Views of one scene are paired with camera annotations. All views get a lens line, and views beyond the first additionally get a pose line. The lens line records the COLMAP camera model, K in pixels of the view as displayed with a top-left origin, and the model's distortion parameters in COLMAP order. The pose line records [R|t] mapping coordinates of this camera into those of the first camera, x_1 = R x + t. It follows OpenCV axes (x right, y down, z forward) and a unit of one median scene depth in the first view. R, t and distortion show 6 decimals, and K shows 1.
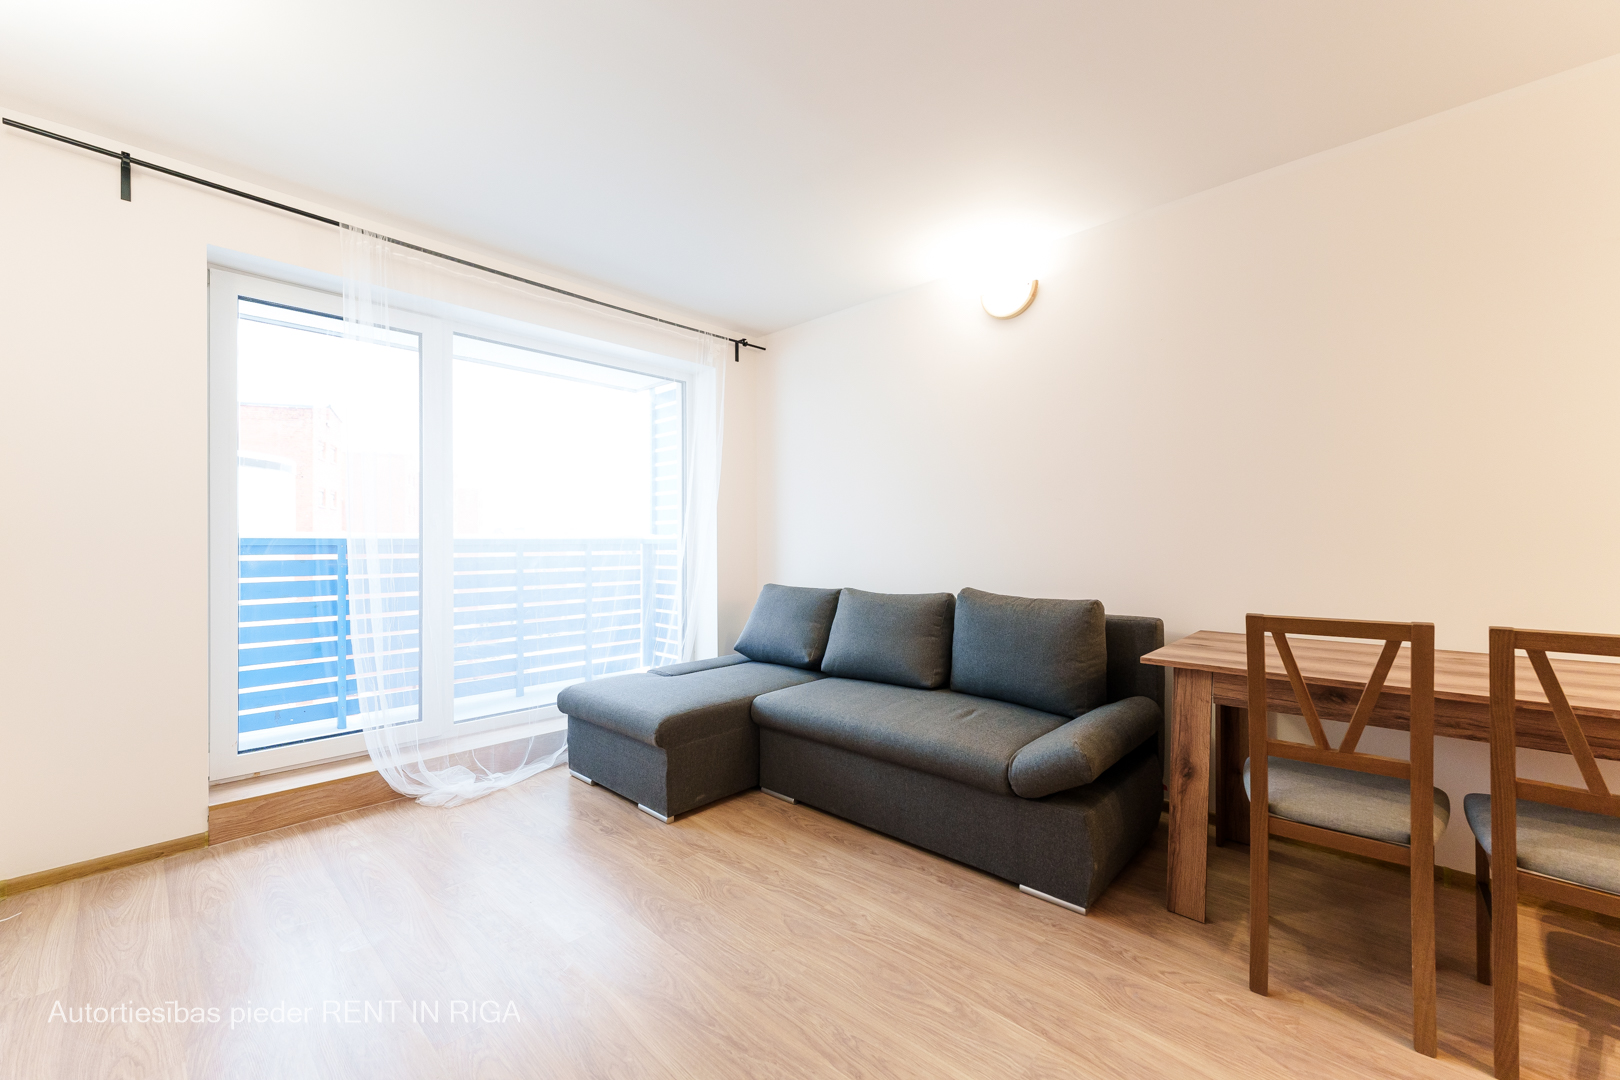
lens RADIAL K [[648.9, 0, 802.6], [0, 648.9, 539.8], [0, 0, 1]] dist [0.000332, 0.000047]
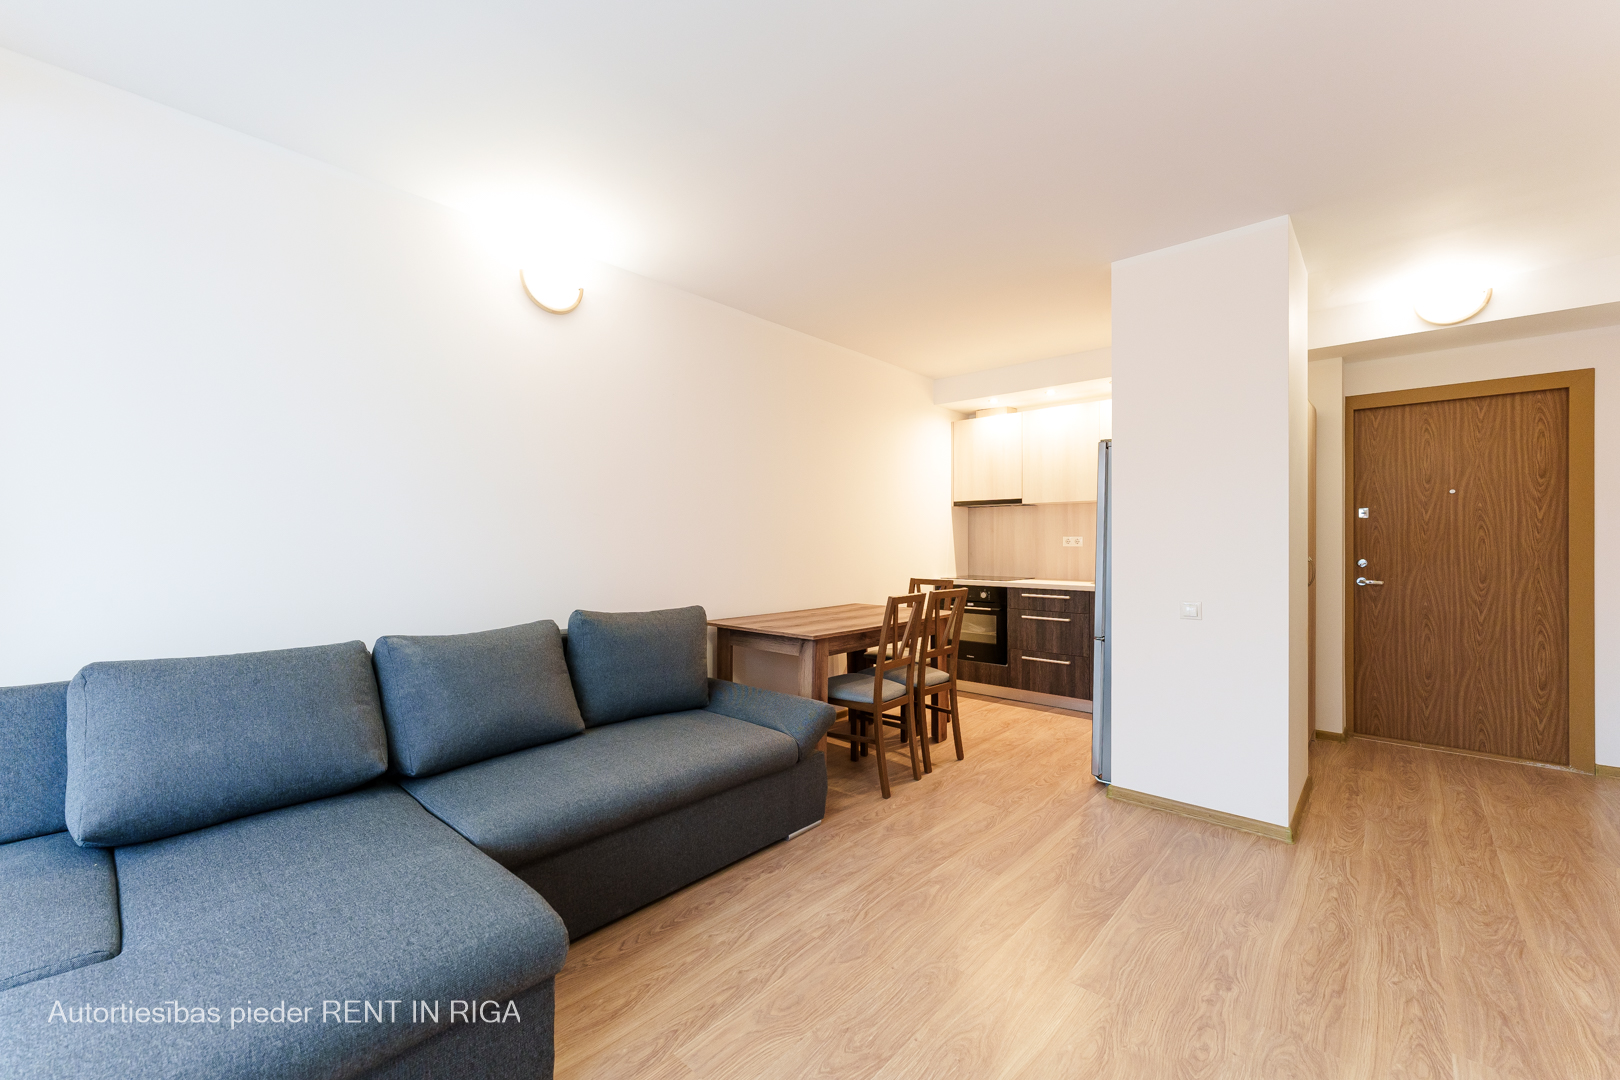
lens RADIAL K [[648.9, 0, 803.8], [0, 648.9, 541.2], [0, 0, 1]] dist [0.000332, 0.000047]
pose [[-0.029655, 0.012617, 0.999481, -0.885874], [-0.003772, 0.999912, -0.012735, -0.016606], [-0.999553, -0.004148, -0.029605, 0.977250]]
